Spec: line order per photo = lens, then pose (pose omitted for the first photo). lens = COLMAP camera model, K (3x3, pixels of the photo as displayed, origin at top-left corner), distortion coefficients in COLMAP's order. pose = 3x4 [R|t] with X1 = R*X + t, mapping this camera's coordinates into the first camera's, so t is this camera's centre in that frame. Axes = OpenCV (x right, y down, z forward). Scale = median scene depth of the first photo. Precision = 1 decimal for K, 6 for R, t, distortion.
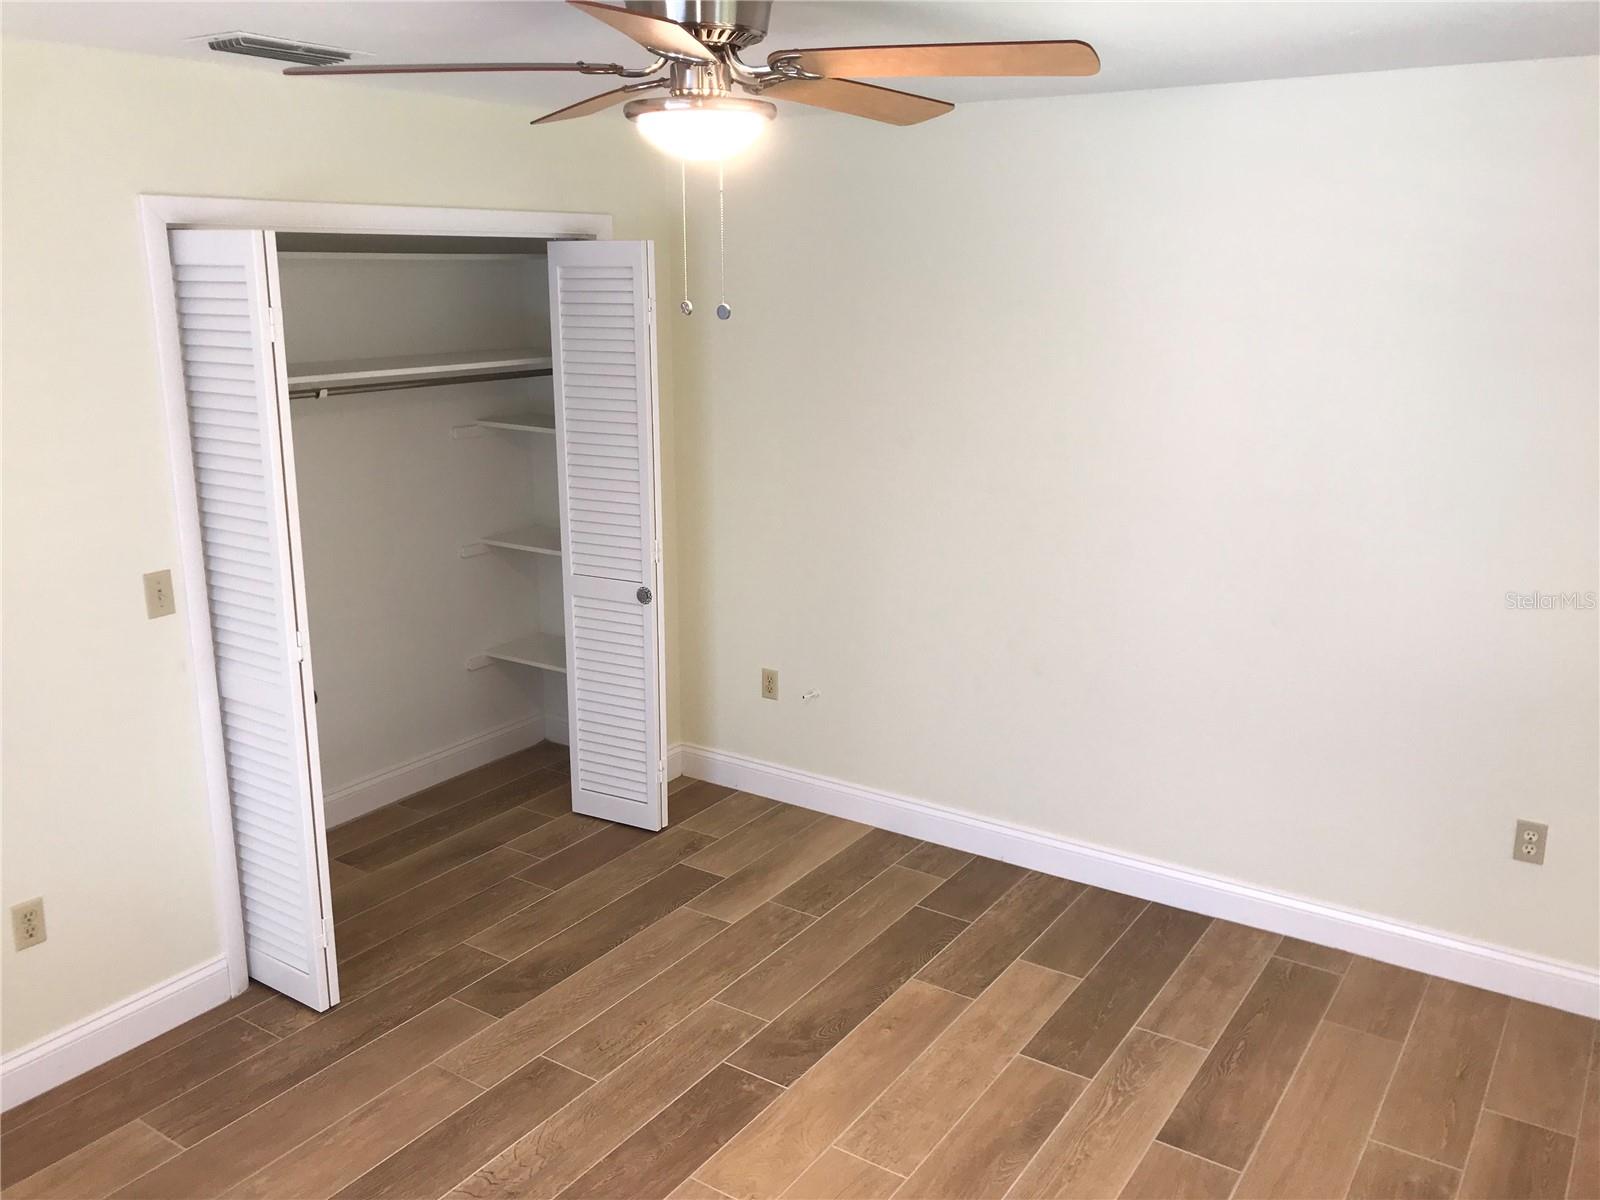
lens RADIAL K [[1314.6, 0, 797.5], [0, 1314.6, 607.0], [0, 0, 1]] dist [0.040708, -0.038325]
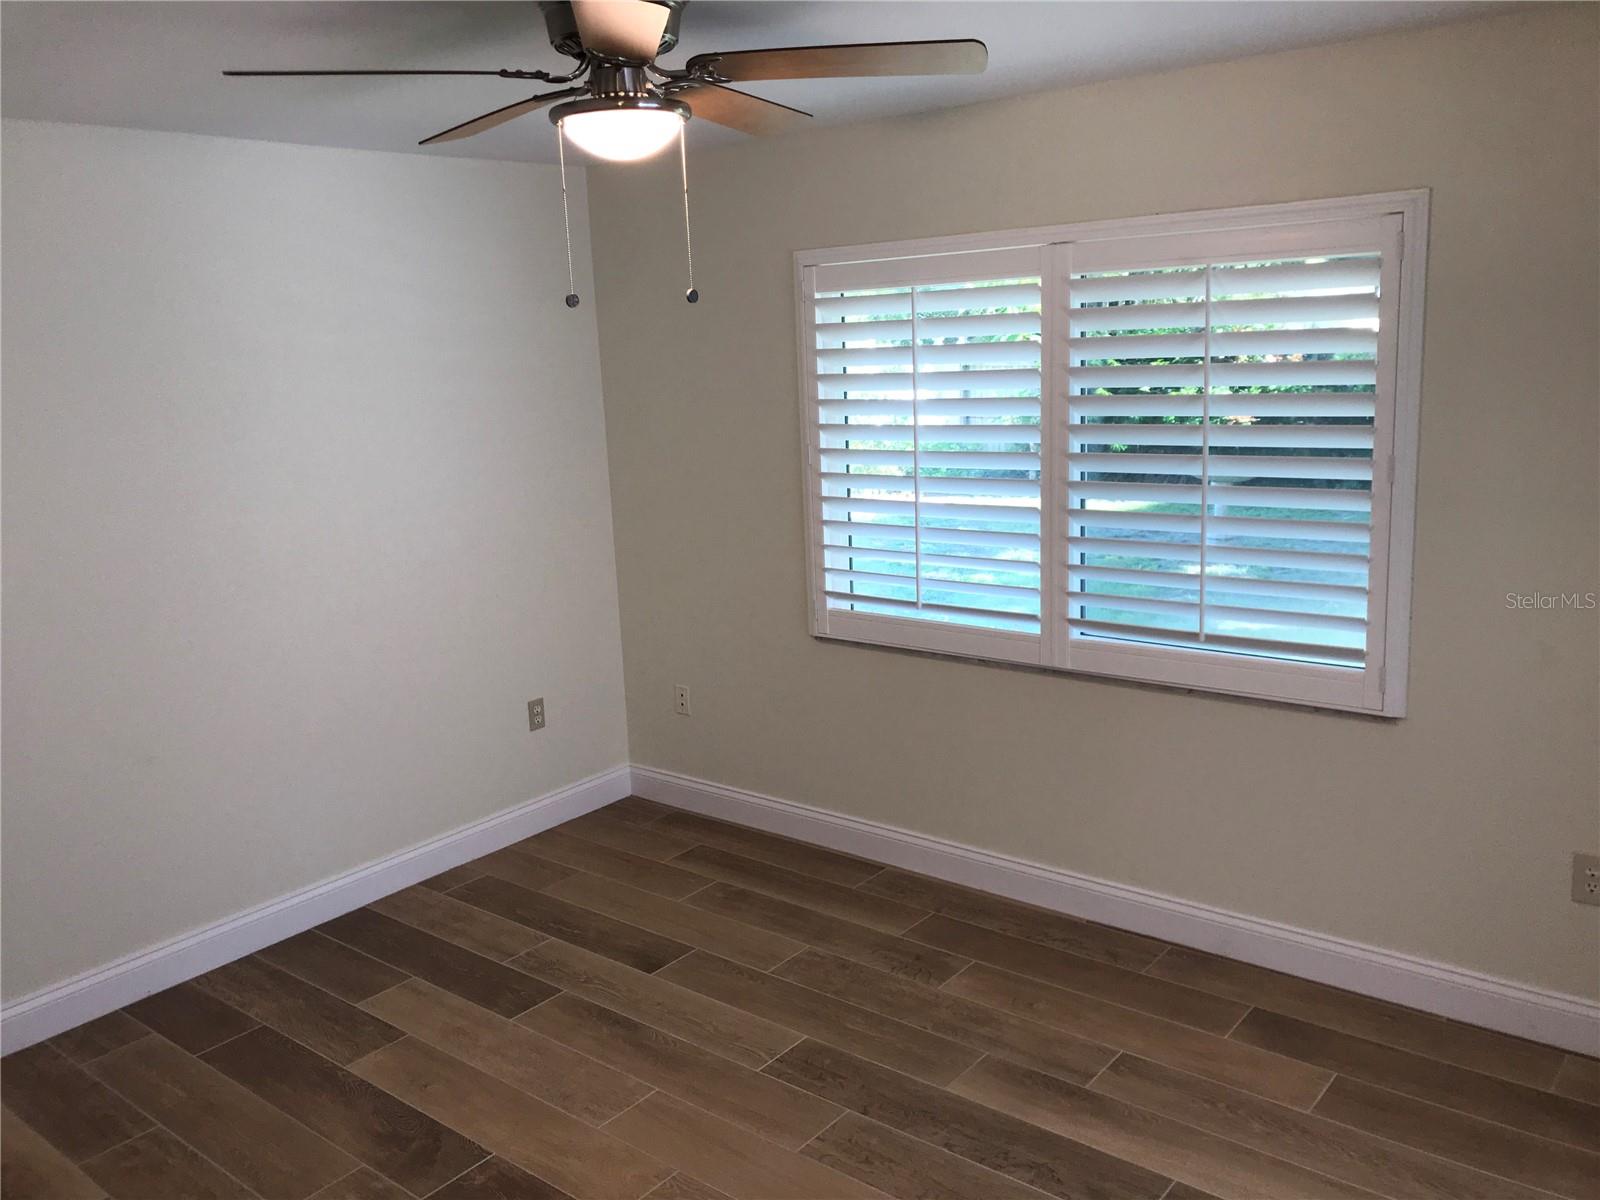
lens RADIAL K [[1314.6, 0, 789.2], [0, 1314.6, 588.5], [0, 0, 1]] dist [0.040708, -0.038325]
pose [[0.098415, -0.200295, 0.974780, -0.762324], [0.294247, 0.941594, 0.163768, -0.098545], [-0.950649, 0.270709, 0.151604, 0.507890]]
